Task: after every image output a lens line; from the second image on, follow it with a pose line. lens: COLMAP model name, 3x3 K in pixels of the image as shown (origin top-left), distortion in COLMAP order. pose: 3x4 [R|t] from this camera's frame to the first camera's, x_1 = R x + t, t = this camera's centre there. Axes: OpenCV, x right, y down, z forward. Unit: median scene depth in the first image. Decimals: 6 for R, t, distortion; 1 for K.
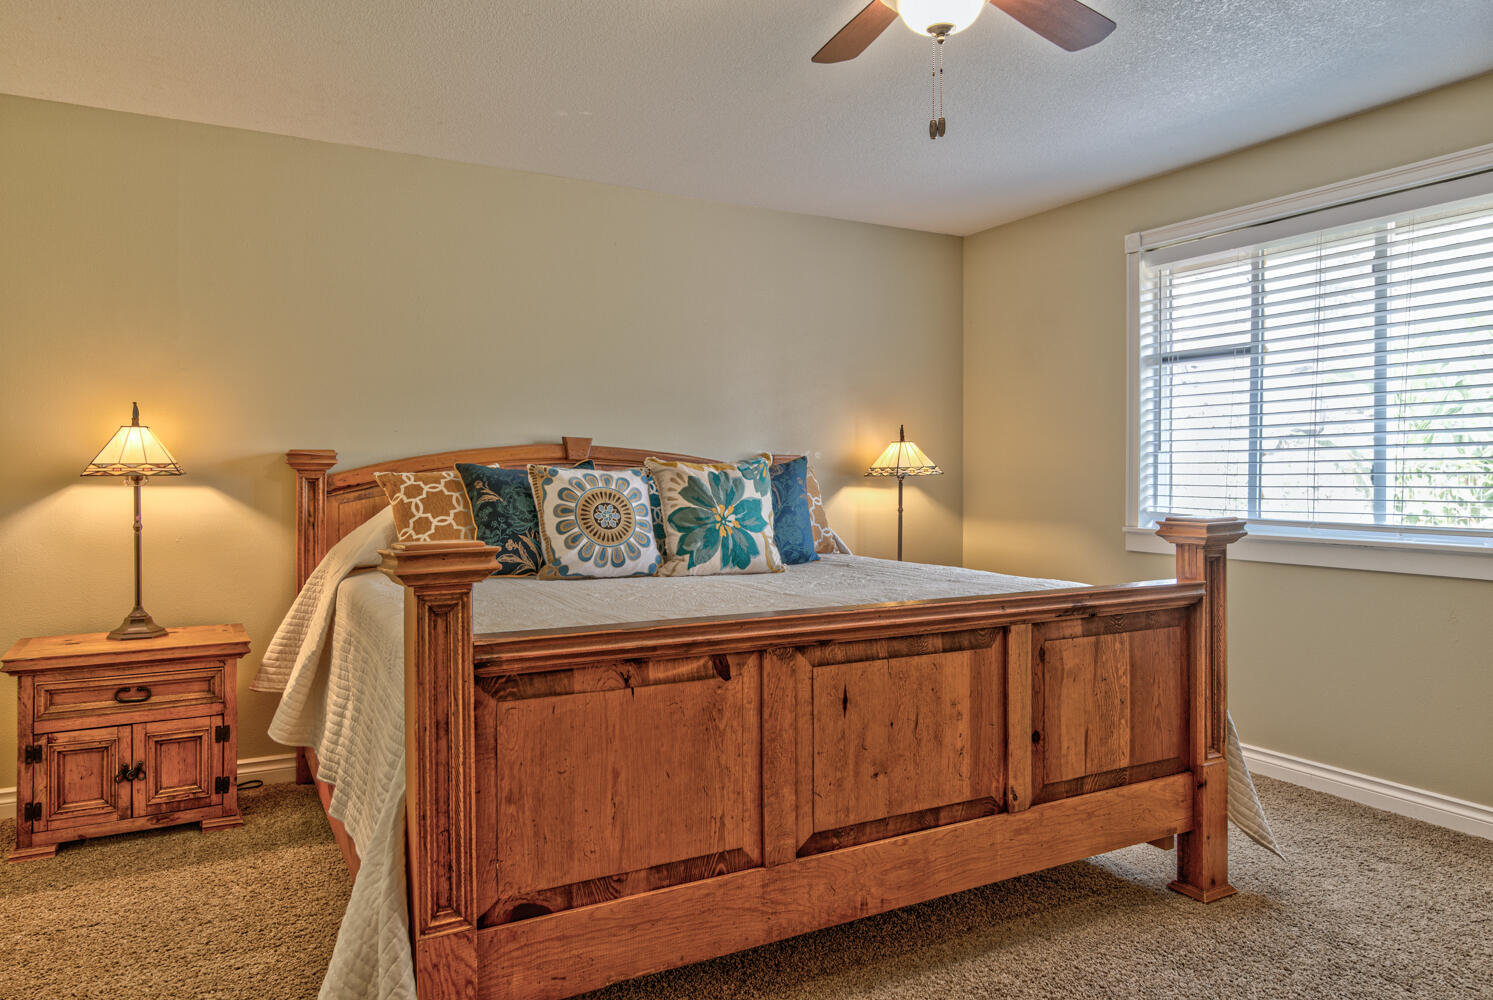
lens RADIAL K [[1016.3, 0, 751.5], [0, 1016.3, 496.1], [0, 0, 1]] dist [0.020297, 0.017164]
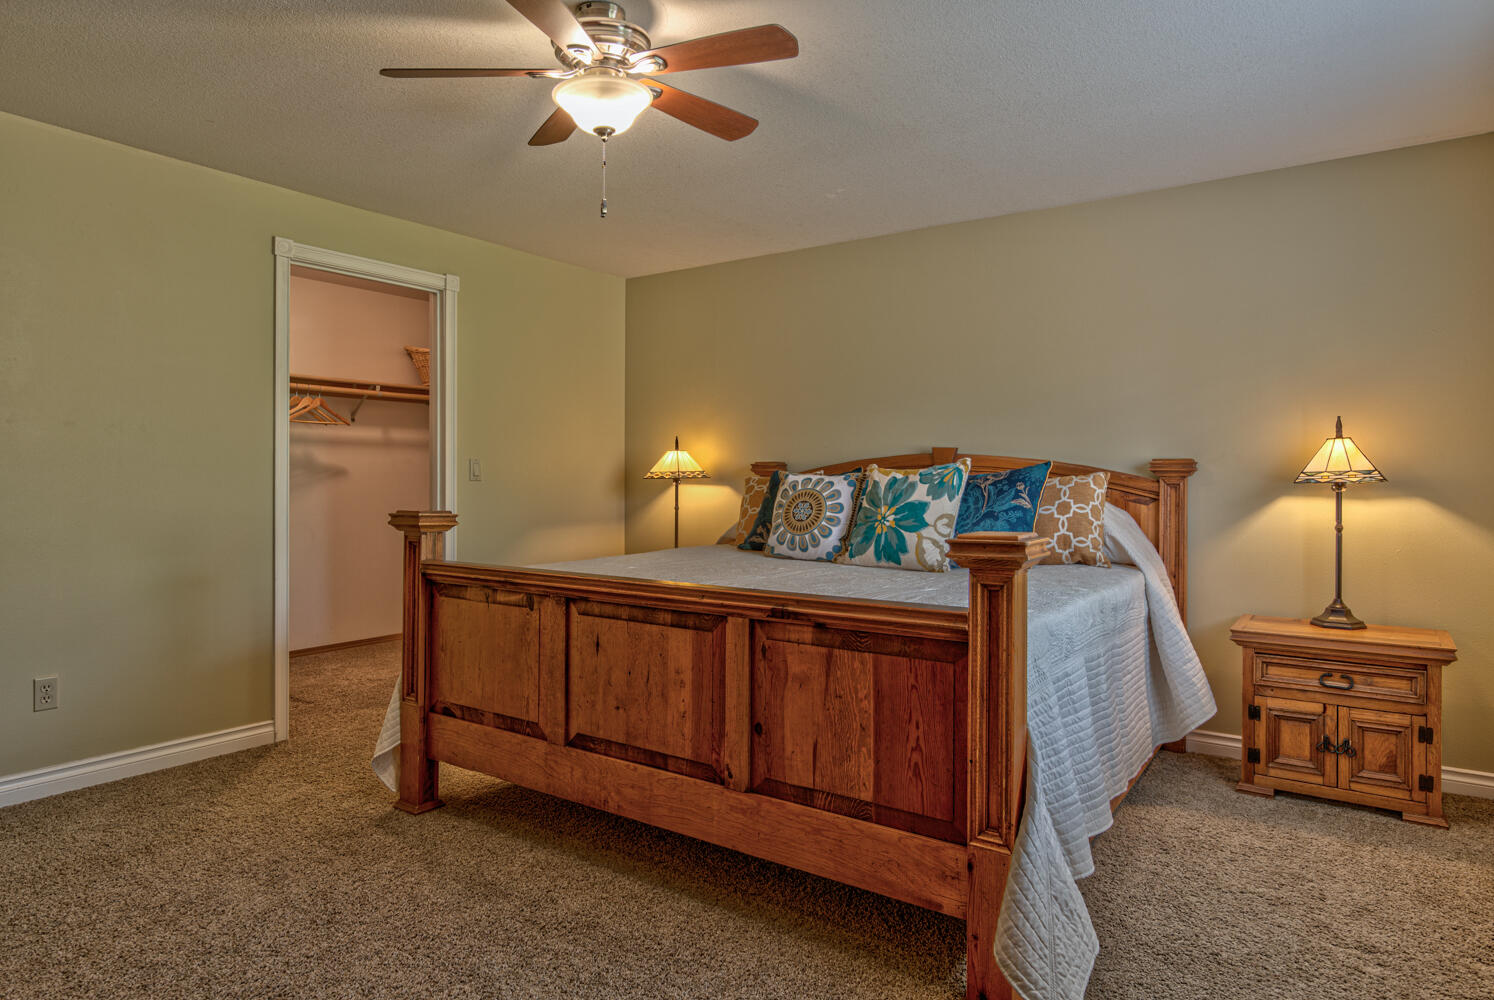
lens RADIAL K [[885.0, 0, 748.1], [0, 885.0, 483.7], [0, 0, 1]] dist [0.006065, -0.001352]
pose [[0.420571, 0.007009, -0.907233, 1.094345], [-0.024079, 0.999704, -0.003439, -0.012923], [0.906940, 0.023292, 0.420615, 0.596250]]
